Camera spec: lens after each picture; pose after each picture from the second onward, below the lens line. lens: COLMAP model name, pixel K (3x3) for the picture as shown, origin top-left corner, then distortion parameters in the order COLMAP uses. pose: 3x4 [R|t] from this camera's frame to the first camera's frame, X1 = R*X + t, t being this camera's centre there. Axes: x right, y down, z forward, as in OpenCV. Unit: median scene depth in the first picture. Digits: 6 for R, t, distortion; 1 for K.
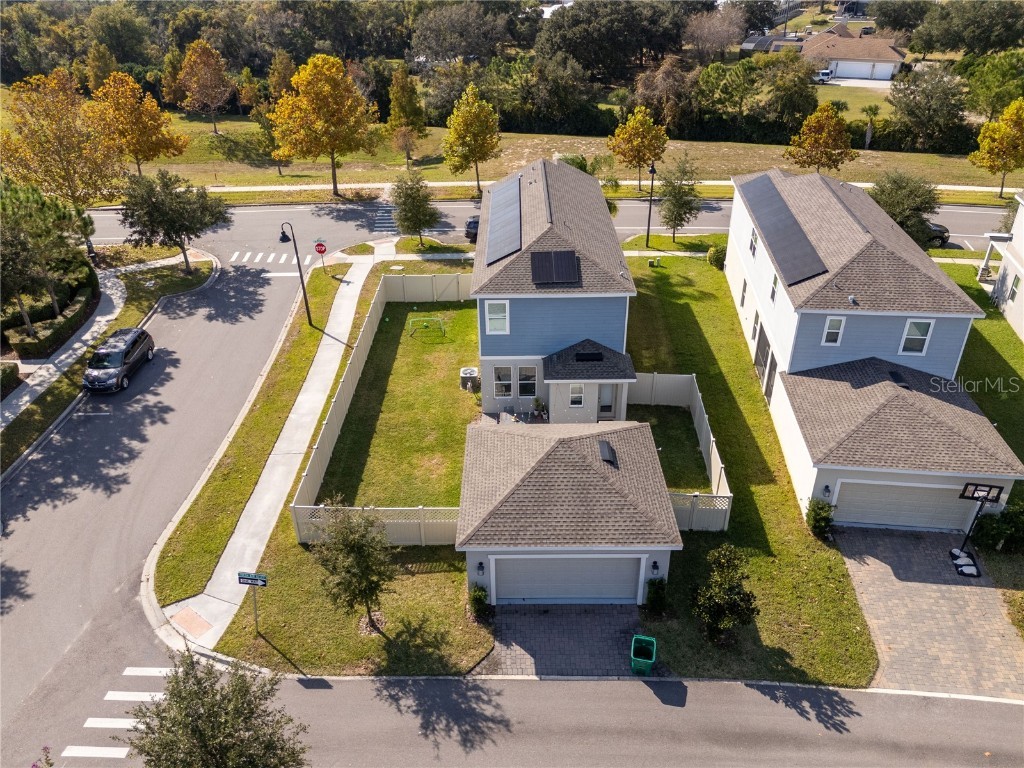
lens RADIAL K [[758.5, 0, 512.0], [0, 758.5, 384.0], [0, 0, 1]] dist [0.069138, -0.064343]
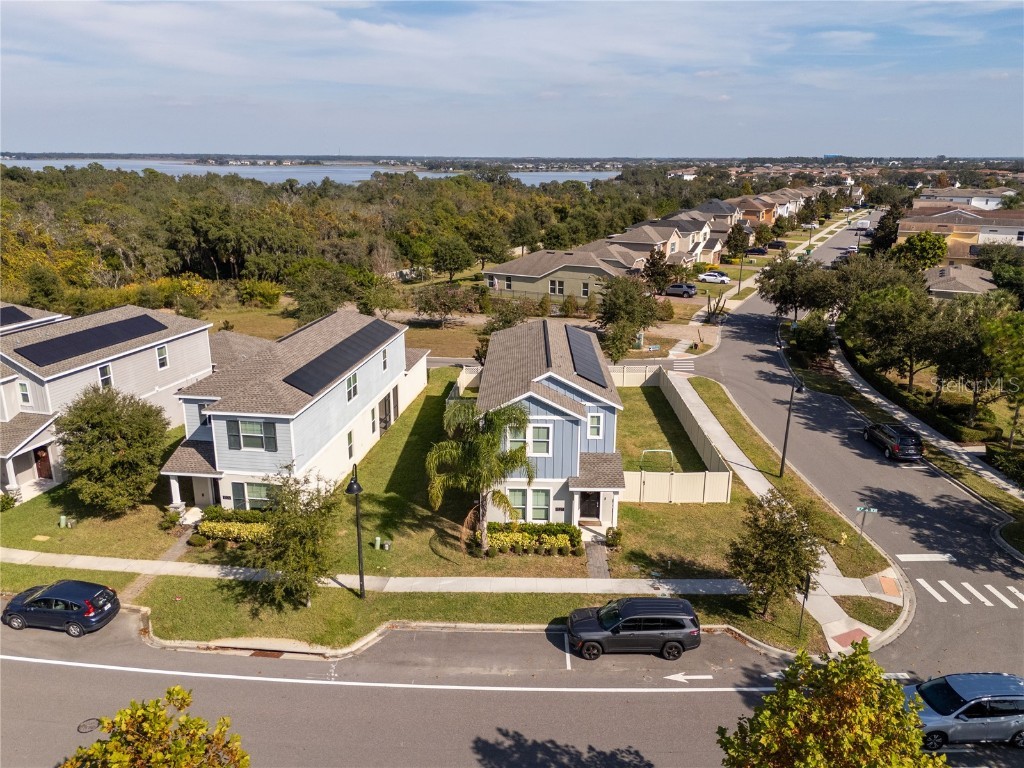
lens RADIAL K [[758.5, 0, 512.0], [0, 758.5, 384.0], [0, 0, 1]] dist [0.069138, -0.064343]
pose [[-0.999866, 0.001014, 0.016310, 0.080363], [0.012592, 0.684014, 0.729360, -1.037755], [-0.010417, 0.729468, -0.683936, 1.860238]]
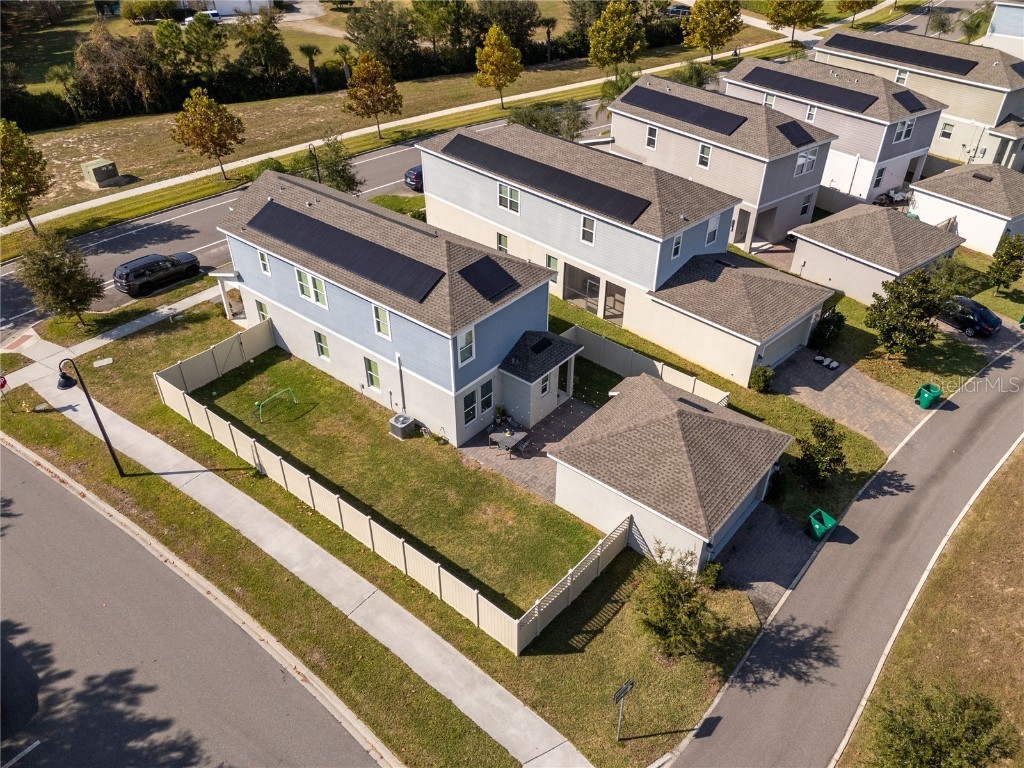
lens RADIAL K [[757.1, 0, 518.1], [0, 757.1, 384.3], [0, 0, 1]] dist [0.062295, -0.055651]
pose [[0.631395, -0.438884, 0.639313, -0.530212], [0.380264, 0.893734, 0.237988, -0.217034], [-0.675825, 0.092843, 0.731191, 0.235135]]
